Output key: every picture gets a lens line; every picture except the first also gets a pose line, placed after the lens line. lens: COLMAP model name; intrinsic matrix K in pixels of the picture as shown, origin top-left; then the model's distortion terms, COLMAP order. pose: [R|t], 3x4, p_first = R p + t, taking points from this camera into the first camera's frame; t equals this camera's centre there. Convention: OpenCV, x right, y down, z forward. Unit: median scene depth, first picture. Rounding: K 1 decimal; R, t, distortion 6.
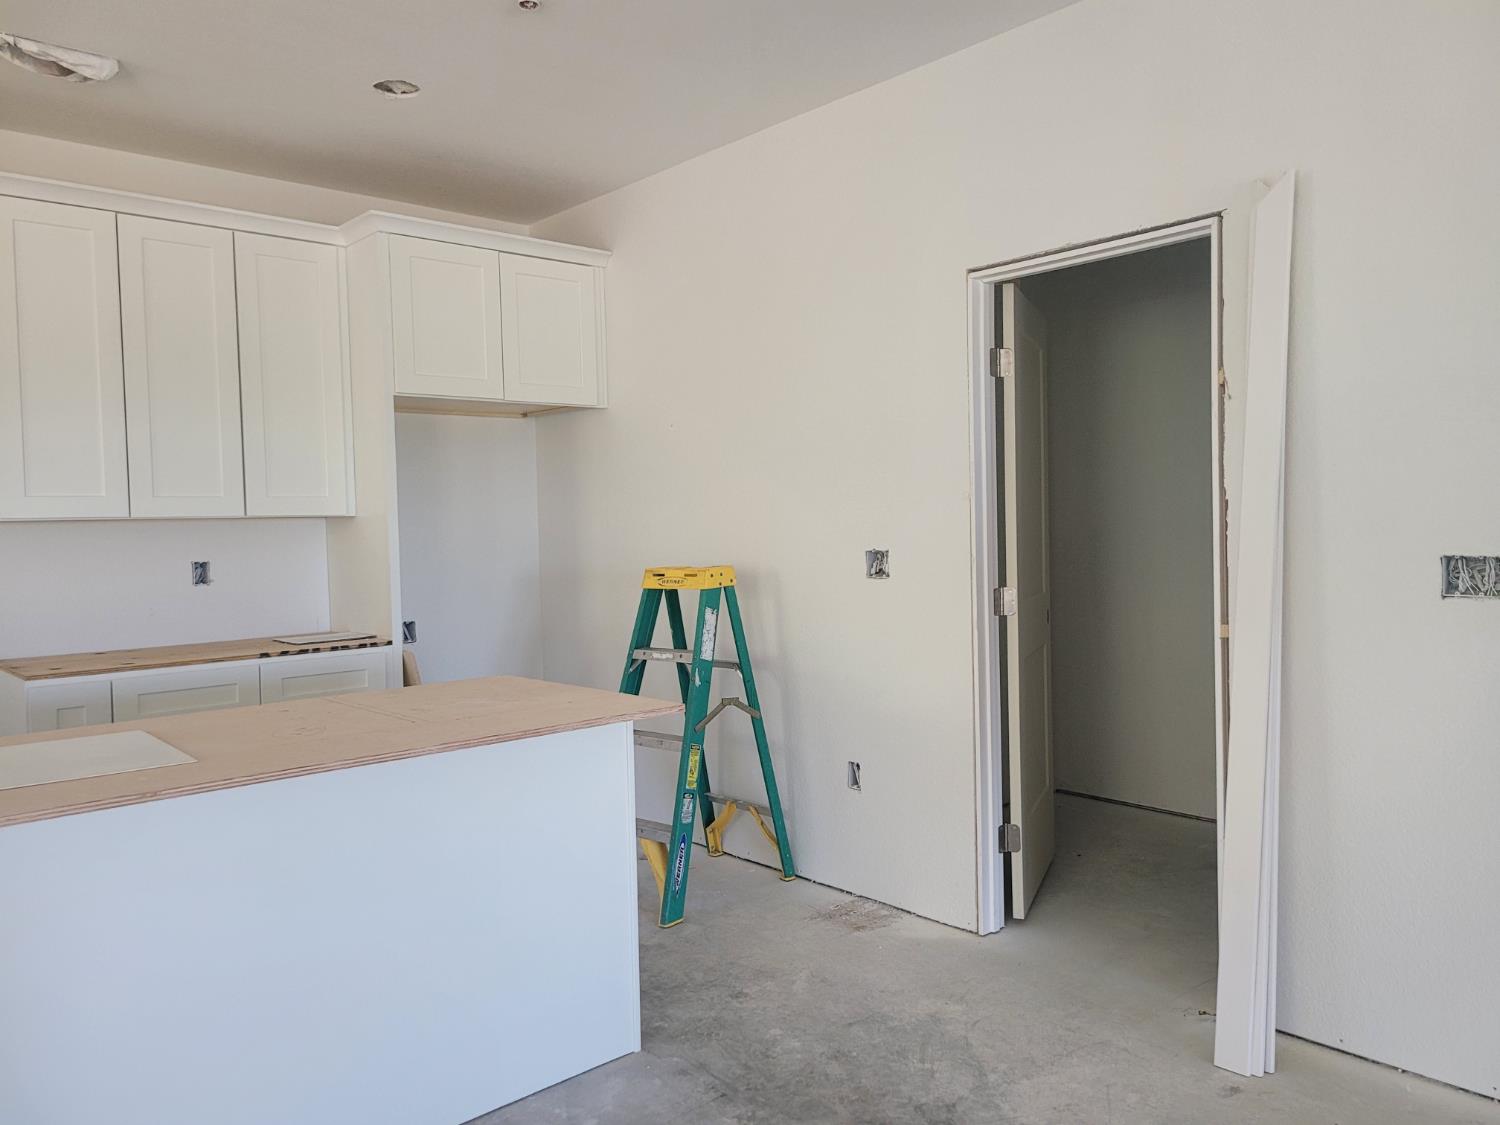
lens RADIAL K [[1123.1, 0, 750.3], [0, 1123.1, 558.2], [0, 0, 1]] dist [0.069661, -0.059778]
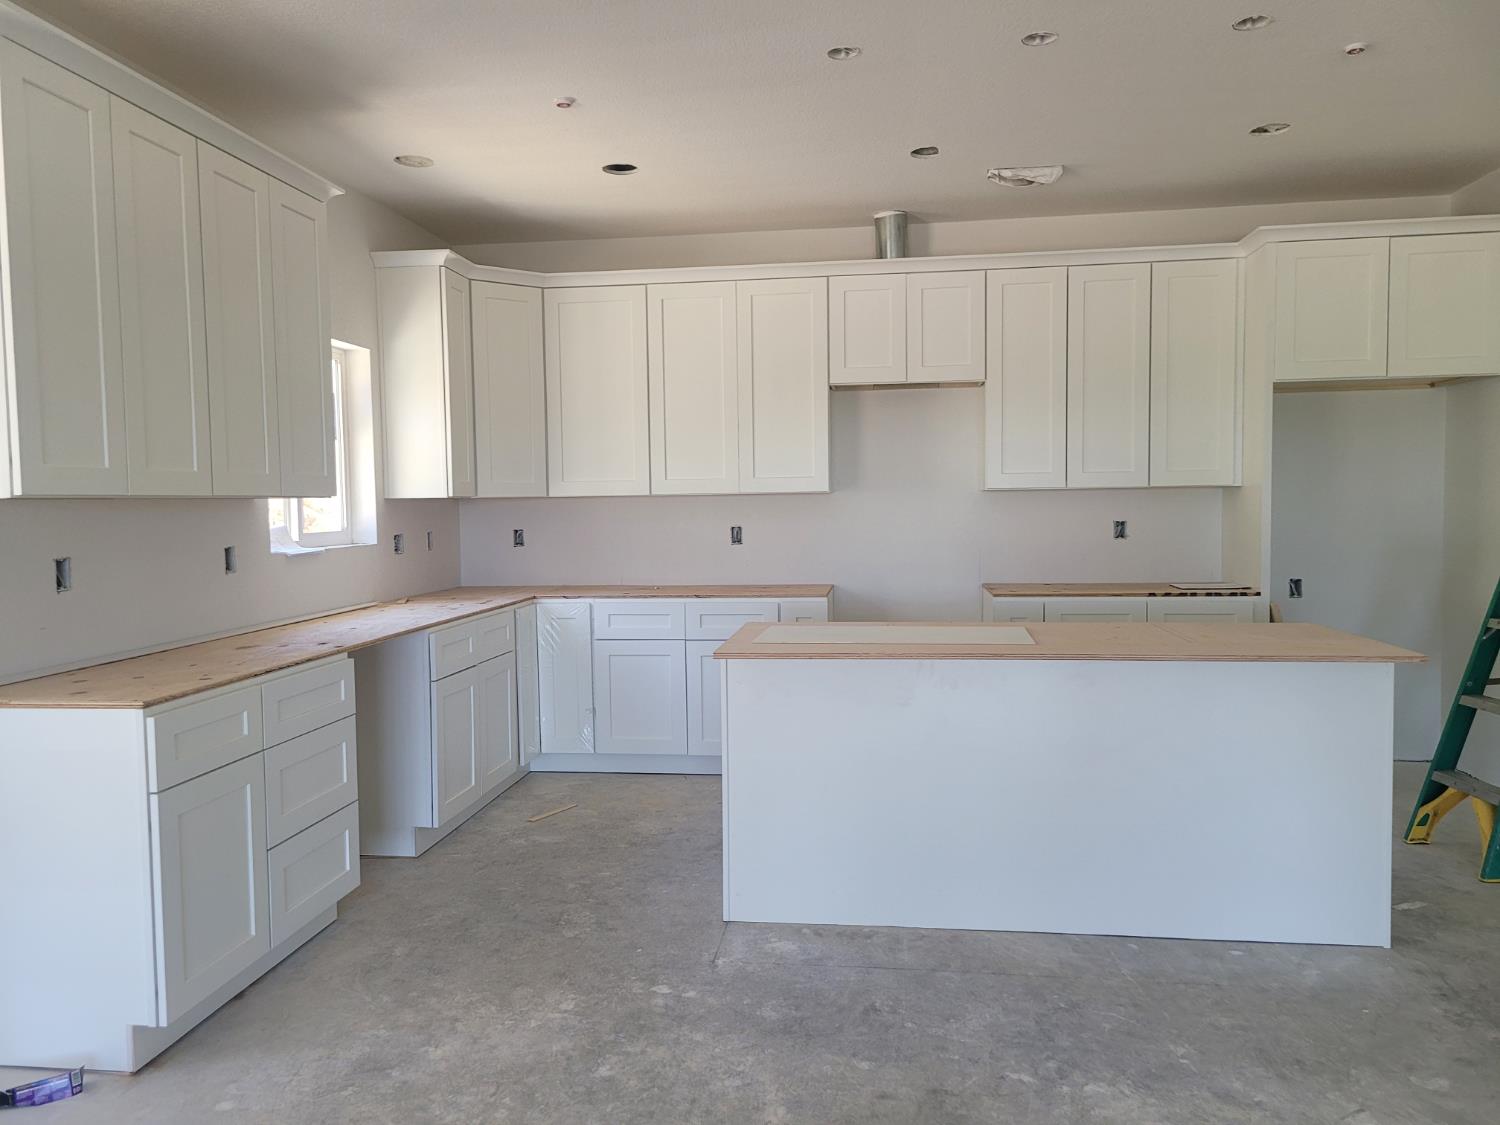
lens RADIAL K [[1123.1, 0, 750.3], [0, 1123.1, 558.2], [0, 0, 1]] dist [0.069661, -0.059778]
pose [[0.656981, 0.052523, -0.752075, 0.231873], [-0.026048, 0.998556, 0.046983, -0.004421], [0.753457, -0.011277, 0.657400, -0.185007]]
